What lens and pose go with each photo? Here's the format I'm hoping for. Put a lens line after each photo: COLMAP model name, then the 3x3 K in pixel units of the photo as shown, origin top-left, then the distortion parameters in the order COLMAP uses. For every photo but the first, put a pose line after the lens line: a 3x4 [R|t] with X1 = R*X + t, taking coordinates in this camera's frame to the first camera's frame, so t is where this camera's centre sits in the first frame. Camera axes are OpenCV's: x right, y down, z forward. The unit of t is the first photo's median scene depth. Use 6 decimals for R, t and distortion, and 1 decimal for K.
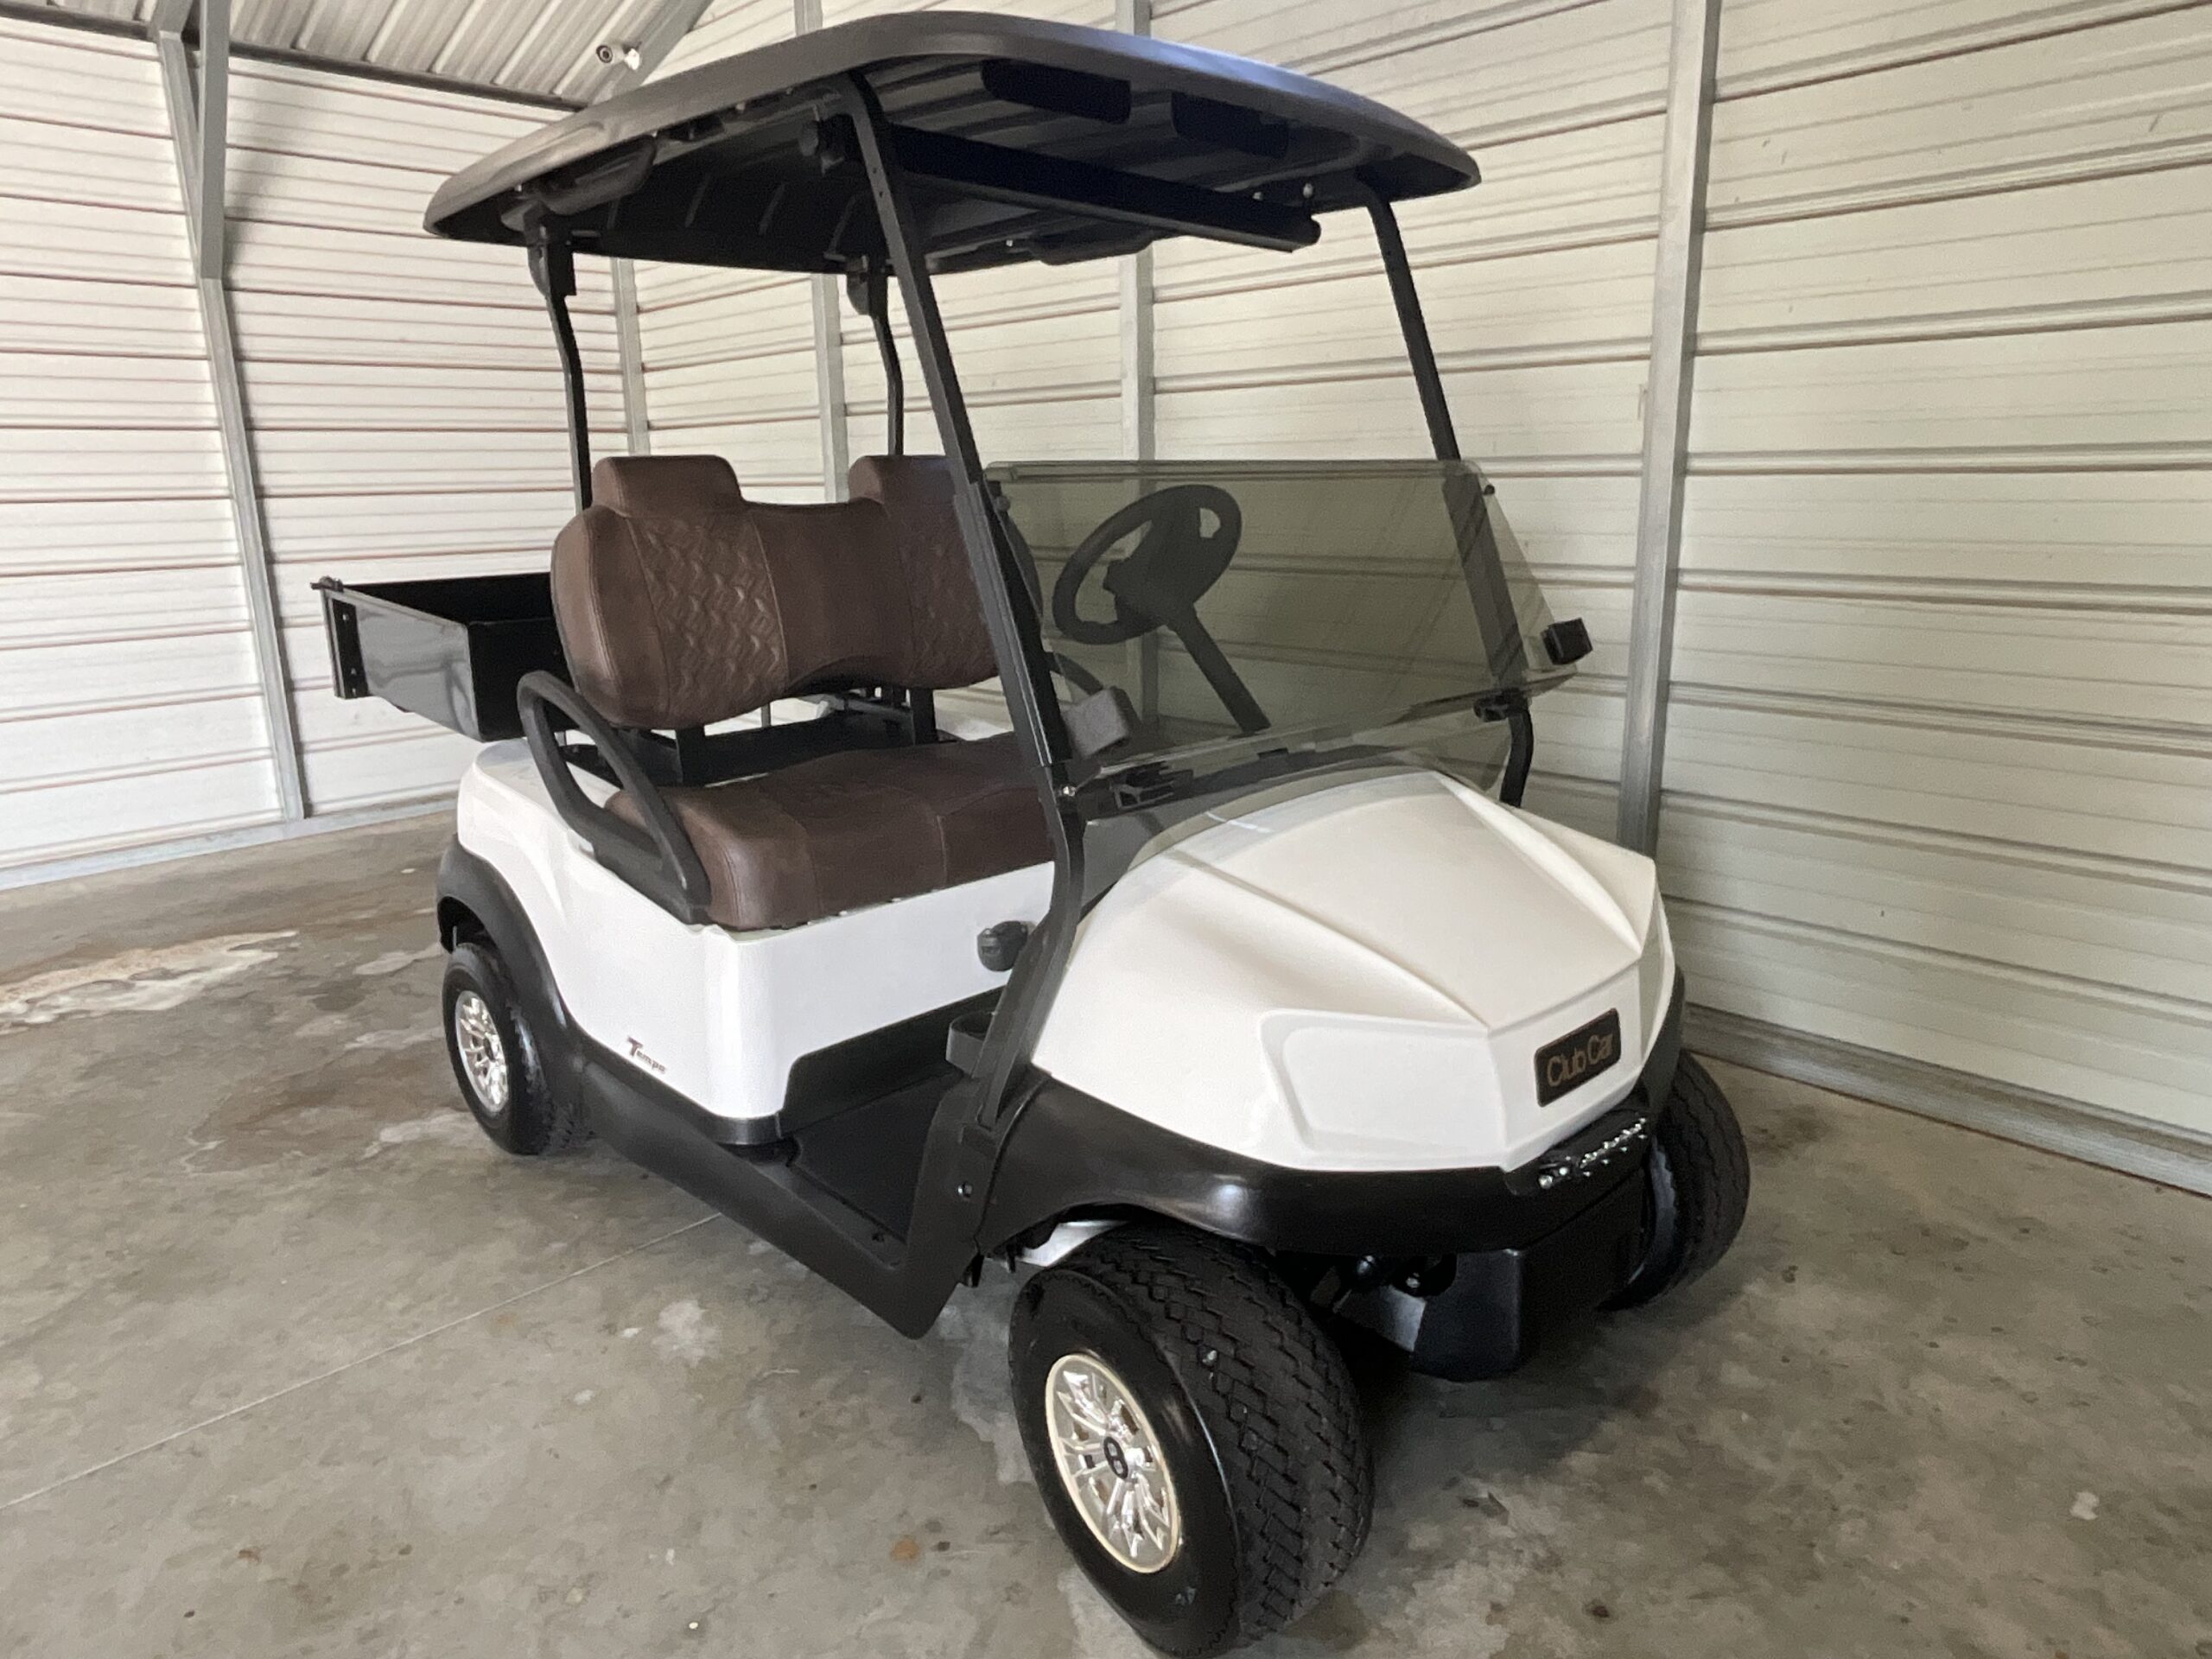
lens RADIAL K [[1401.1, 0, 1157.5], [0, 1401.1, 843.2], [0, 0, 1]] dist [-0.007029, -0.000010]
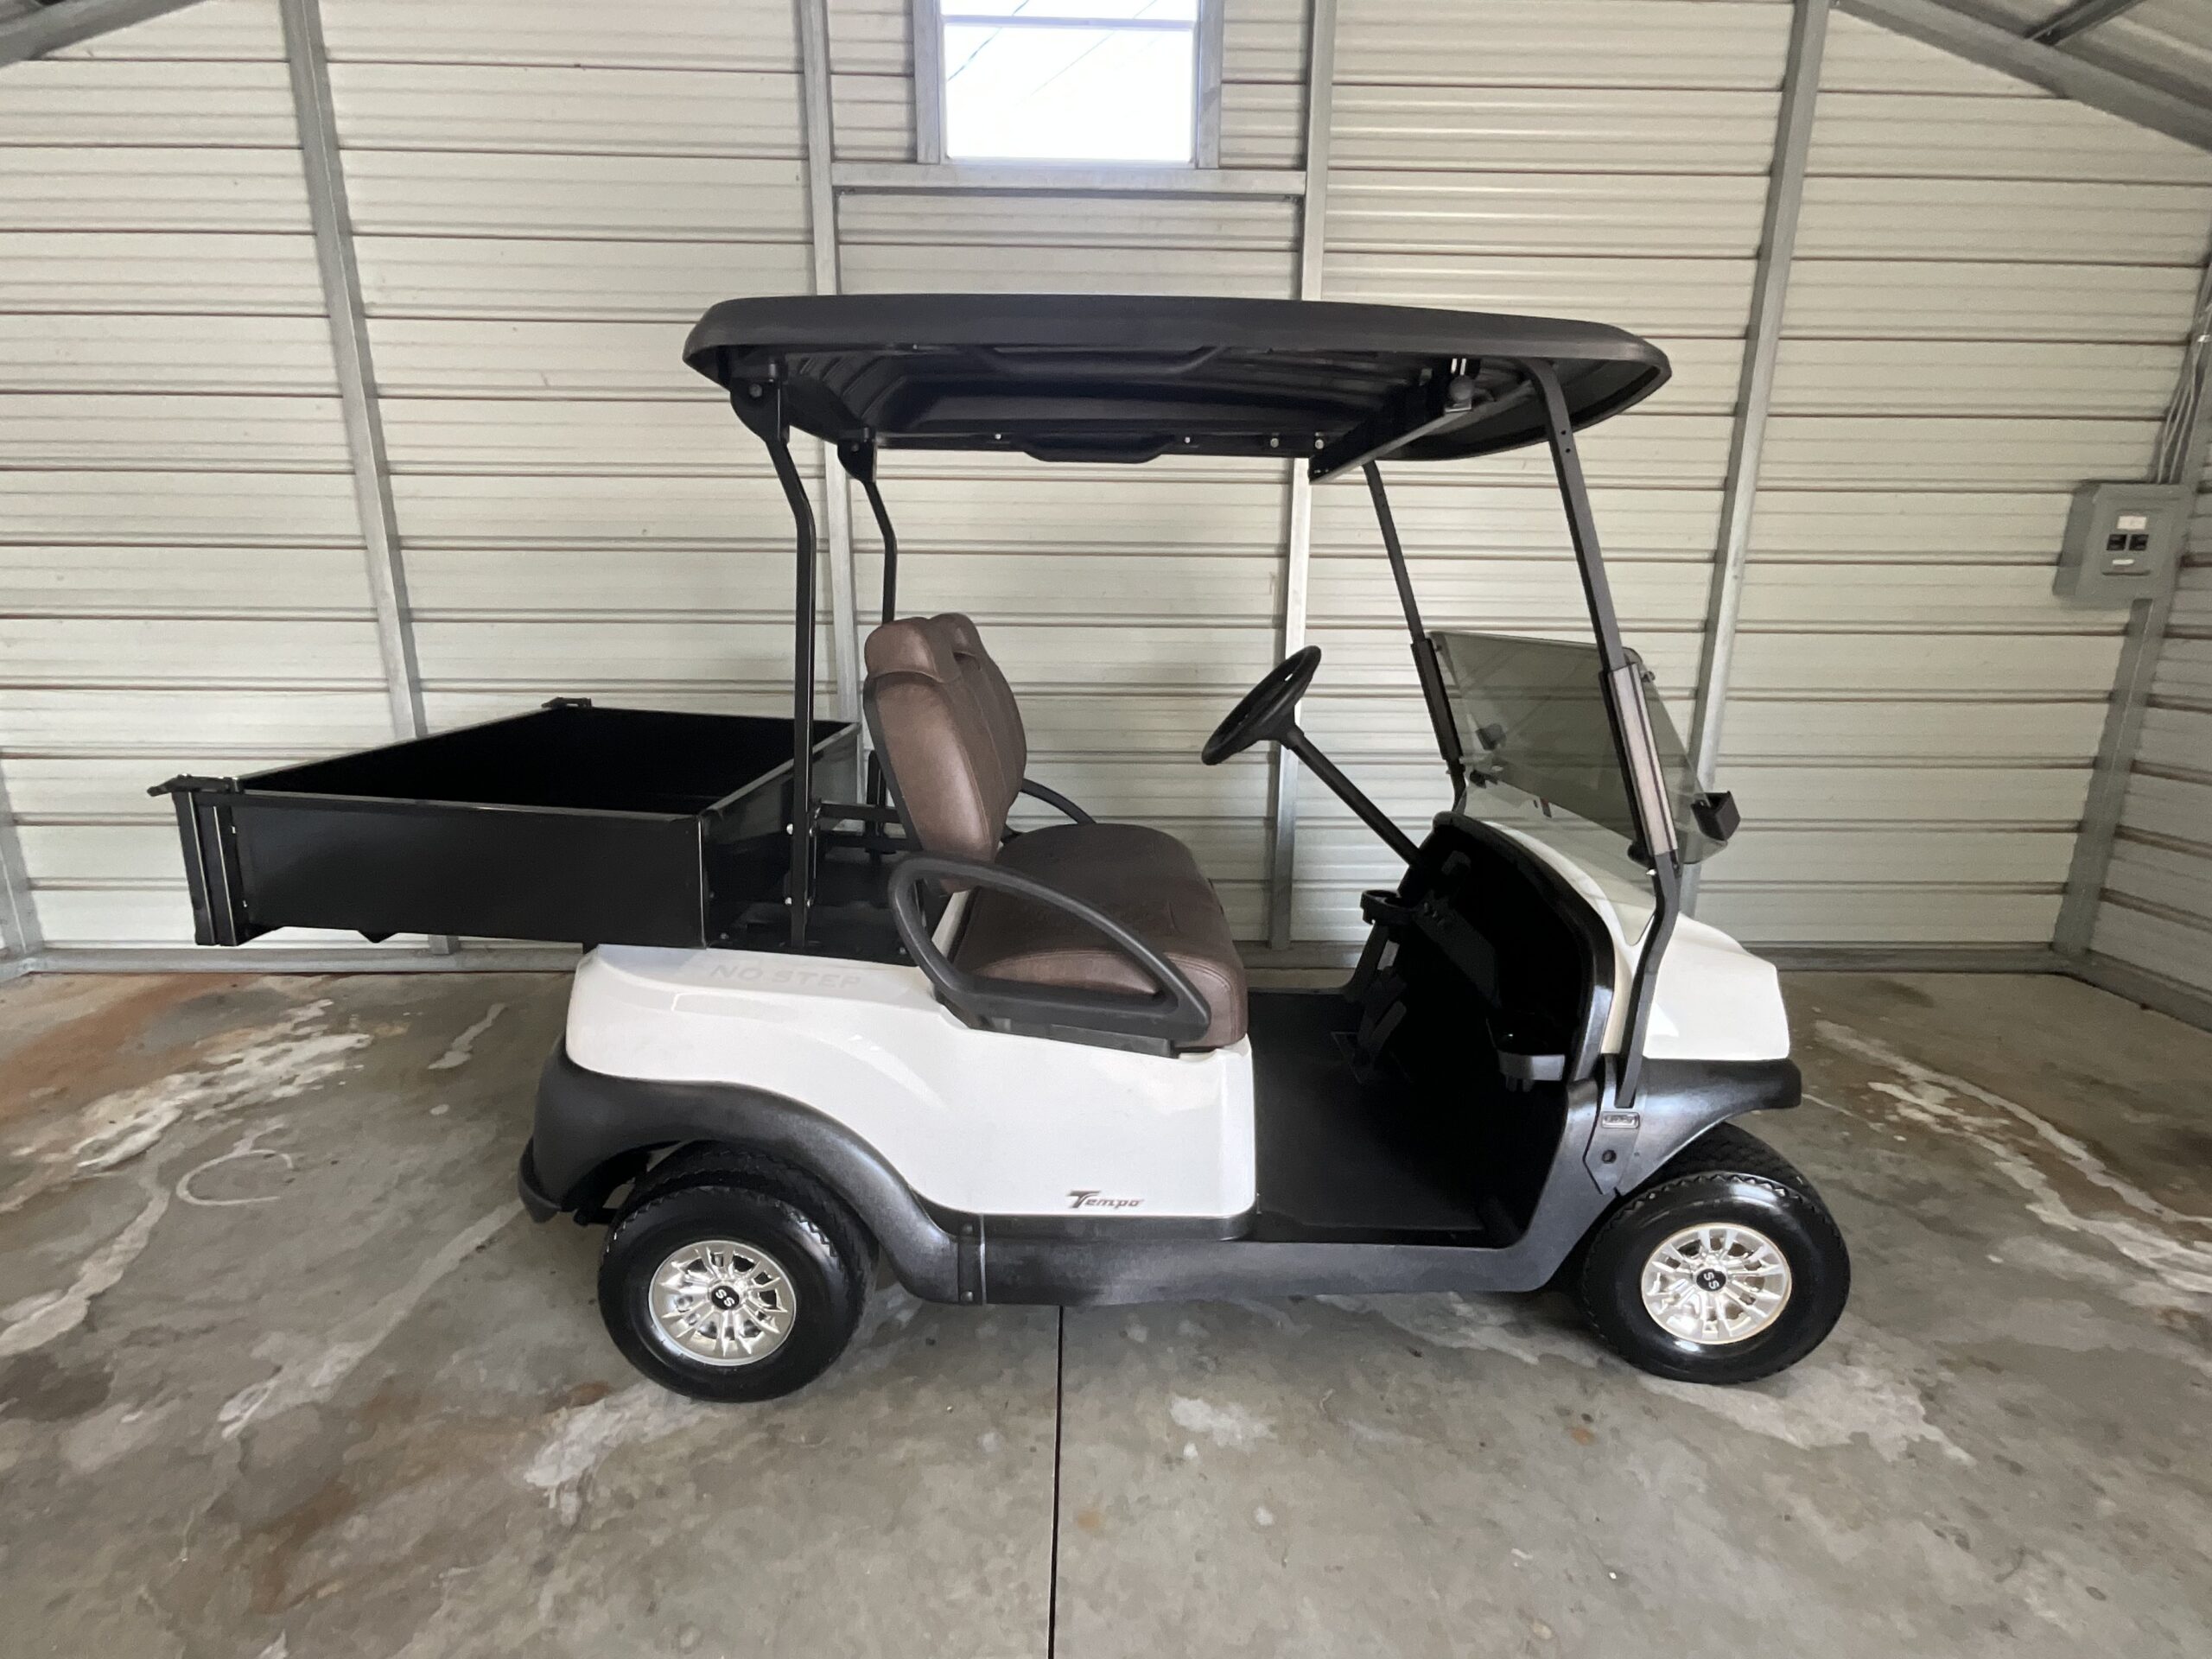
lens RADIAL K [[990.3, 0, 1106.0], [0, 990.3, 829.5], [0, 0, 1]] dist [0.001834, 0.001352]
pose [[0.700066, -0.150296, 0.698082, -0.783031], [0.169764, 0.984601, 0.041738, -0.135820], [-0.693605, 0.089290, 0.714800, 0.424340]]
